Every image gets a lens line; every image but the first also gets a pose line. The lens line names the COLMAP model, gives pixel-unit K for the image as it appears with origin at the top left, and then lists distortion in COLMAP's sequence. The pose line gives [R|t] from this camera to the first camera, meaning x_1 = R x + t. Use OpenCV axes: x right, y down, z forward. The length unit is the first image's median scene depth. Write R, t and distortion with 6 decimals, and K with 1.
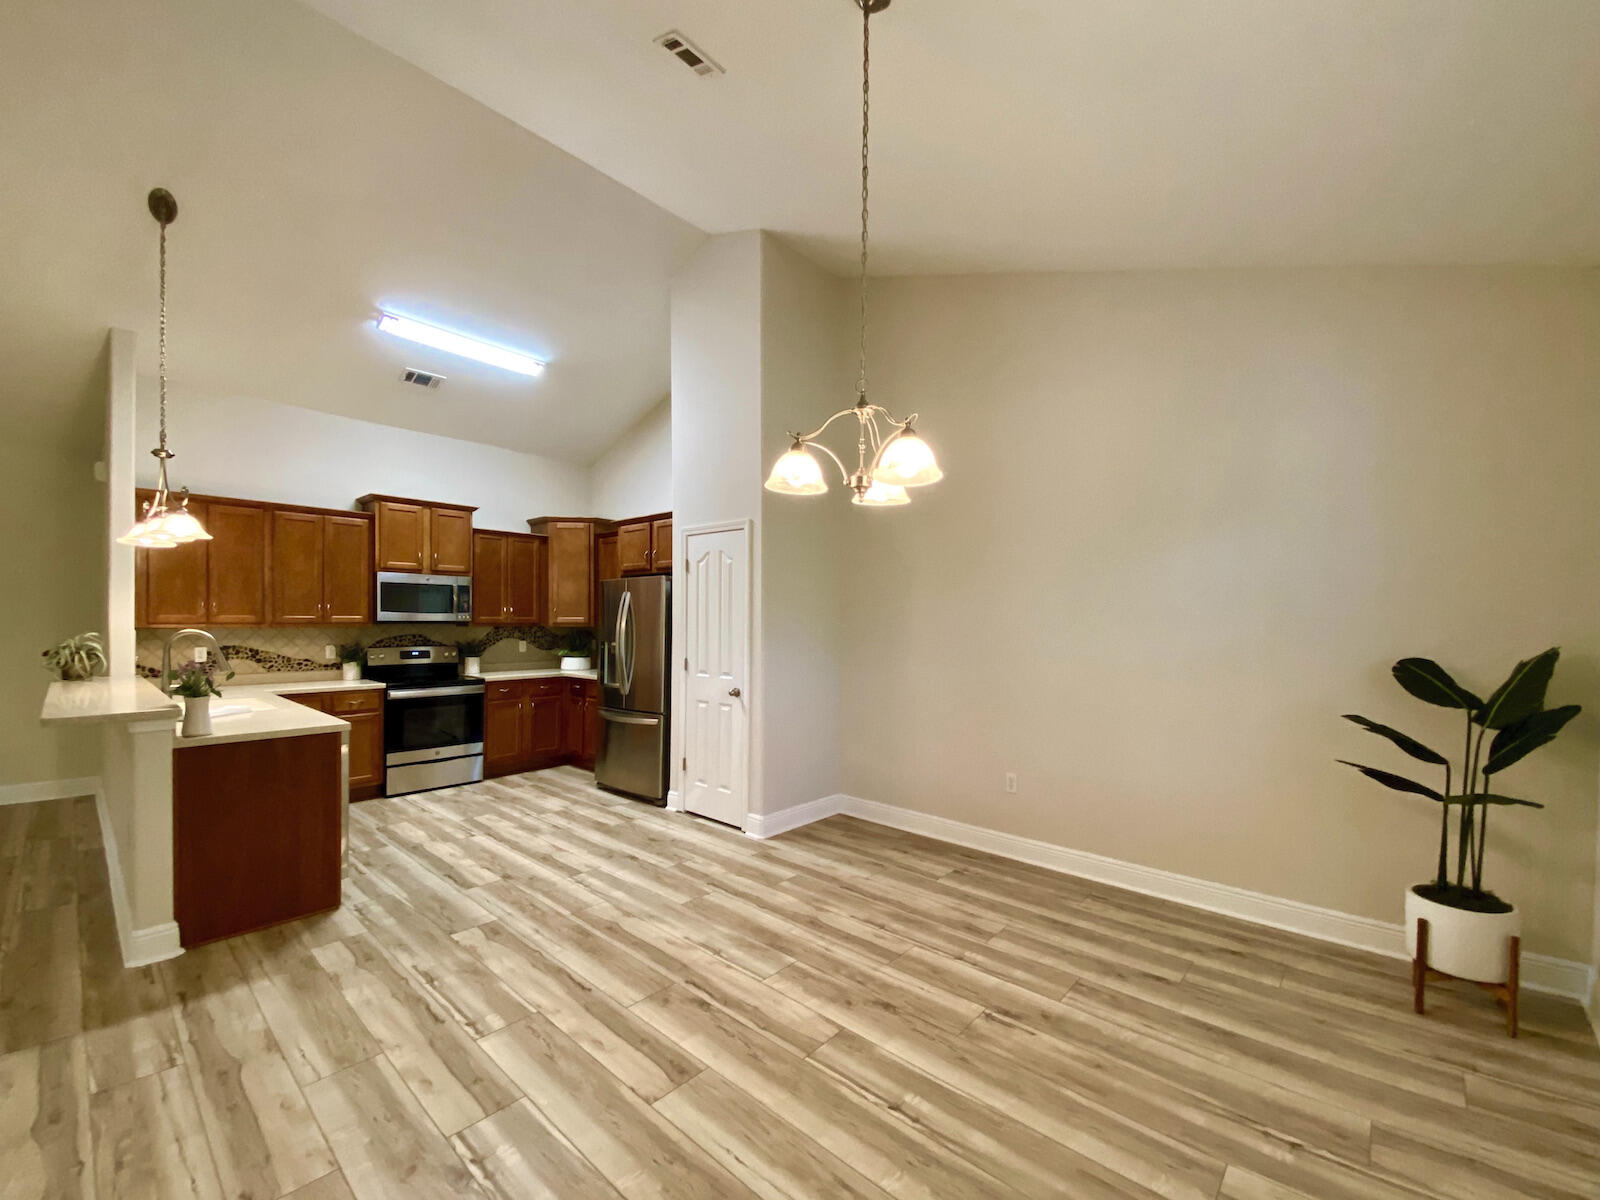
lens RADIAL K [[650.2, 0, 791.6], [0, 650.2, 622.1], [0, 0, 1]] dist [0.024277, -0.009309]
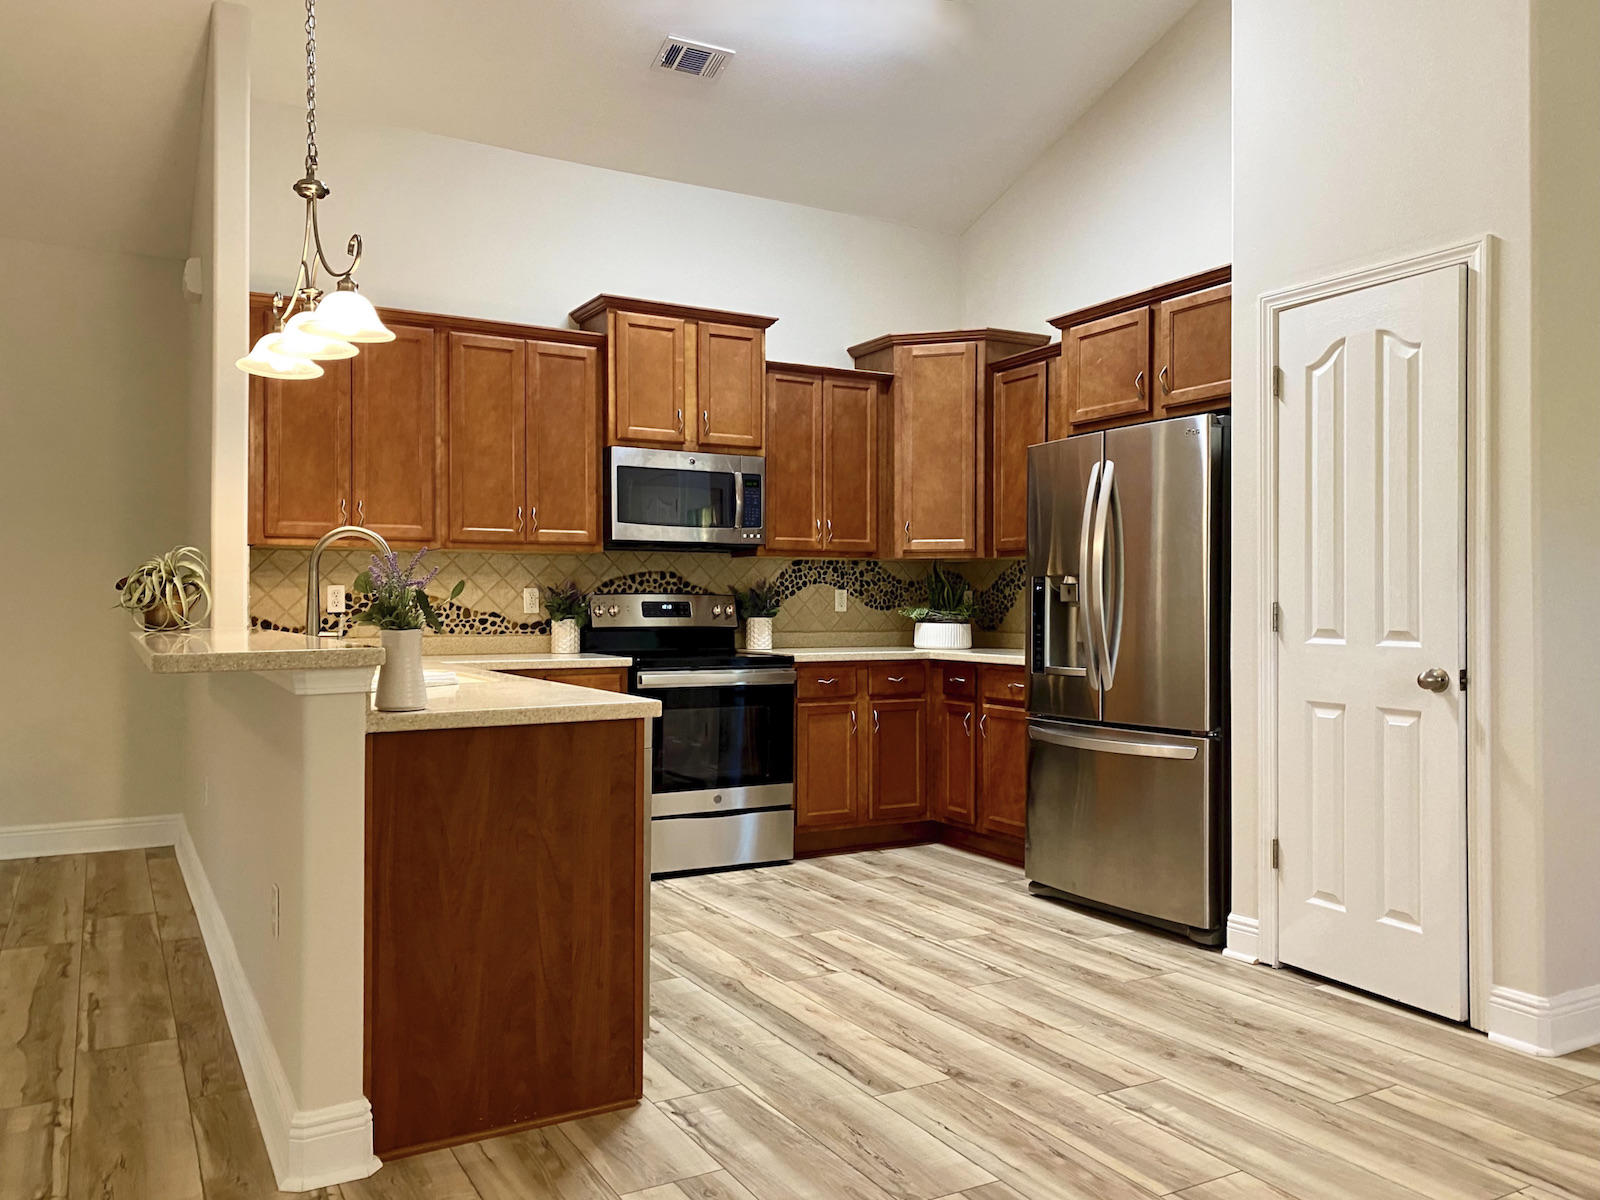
lens RADIAL K [[1223.8, 0, 820.5], [0, 1223.8, 584.8], [0, 0, 1]] dist [0.068832, -0.020681]
pose [[0.953862, -0.007400, -0.300153, -0.226958], [0.001622, 0.999809, -0.019497, 0.066665], [0.300240, 0.018110, 0.953692, 0.152898]]
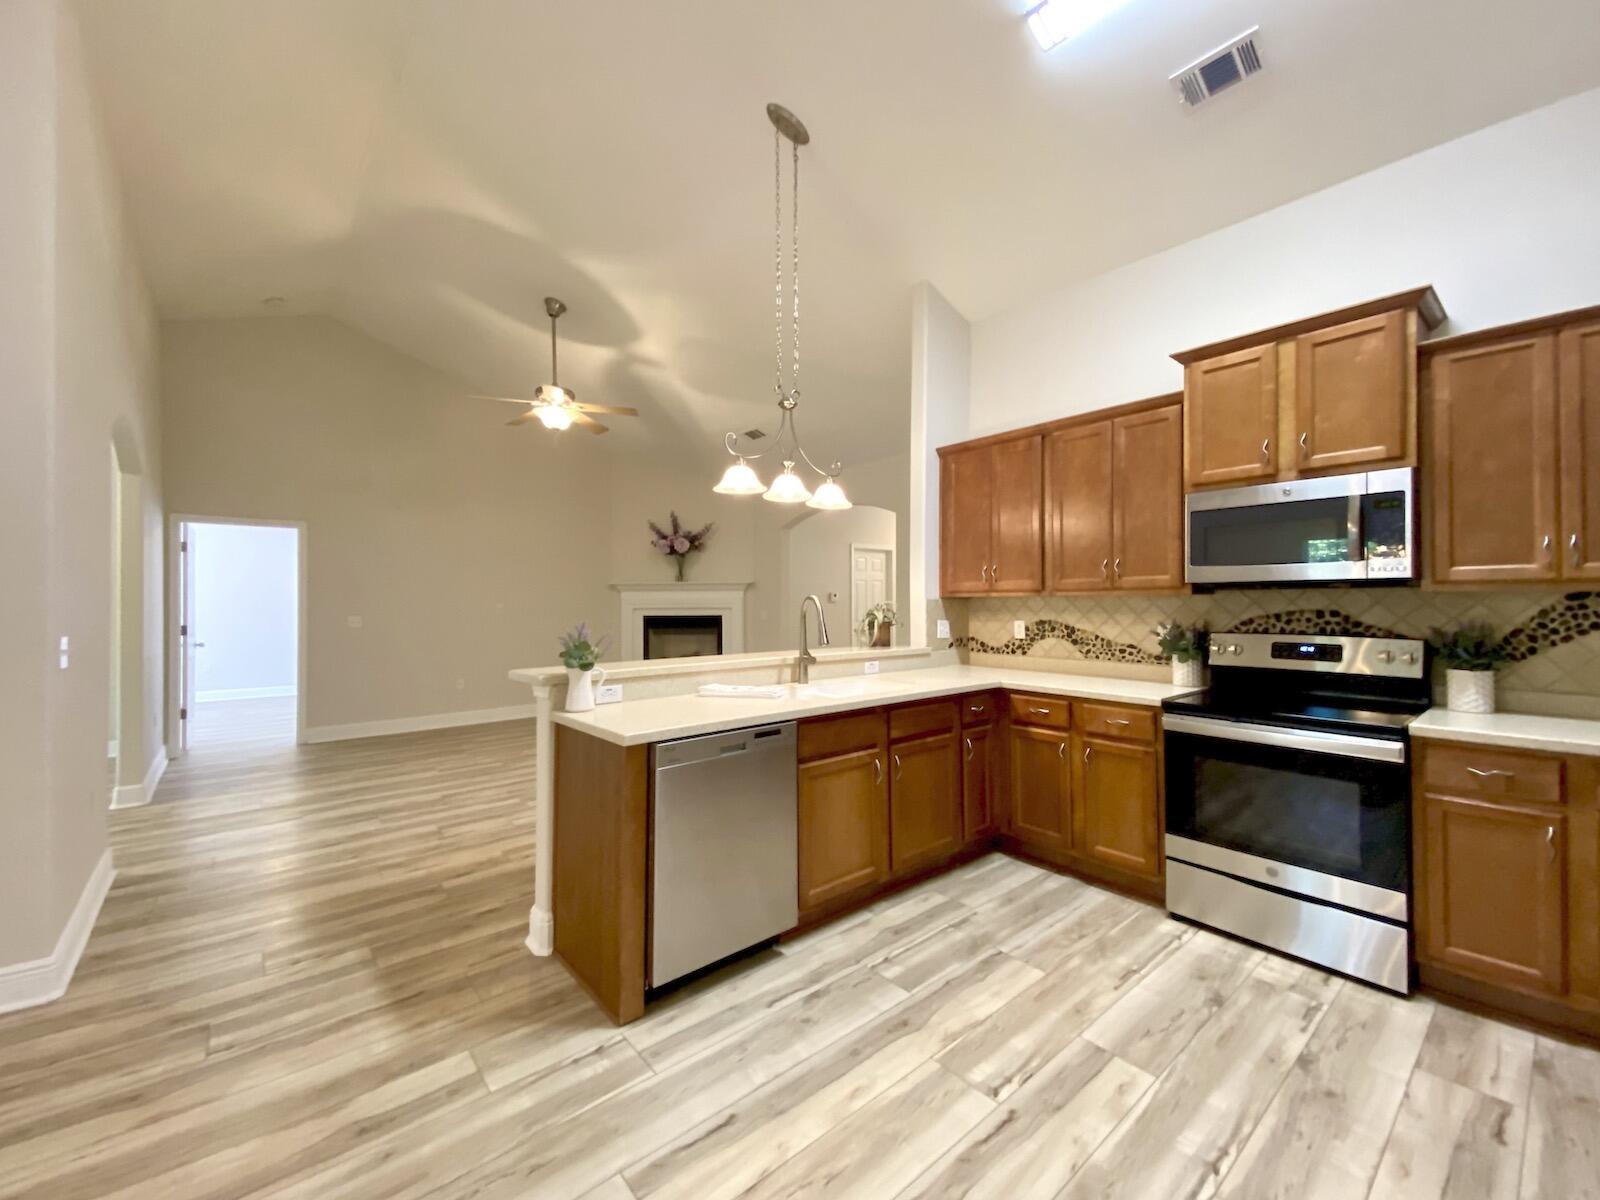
lens RADIAL K [[650.2, 0, 786.8], [0, 650.2, 596.2], [0, 0, 1]] dist [0.024277, -0.009309]
pose [[-0.132047, -0.013492, -0.991152, -0.057460], [-0.000491, 0.999908, -0.013545, 0.021188], [0.991243, -0.001302, -0.132042, 0.924990]]
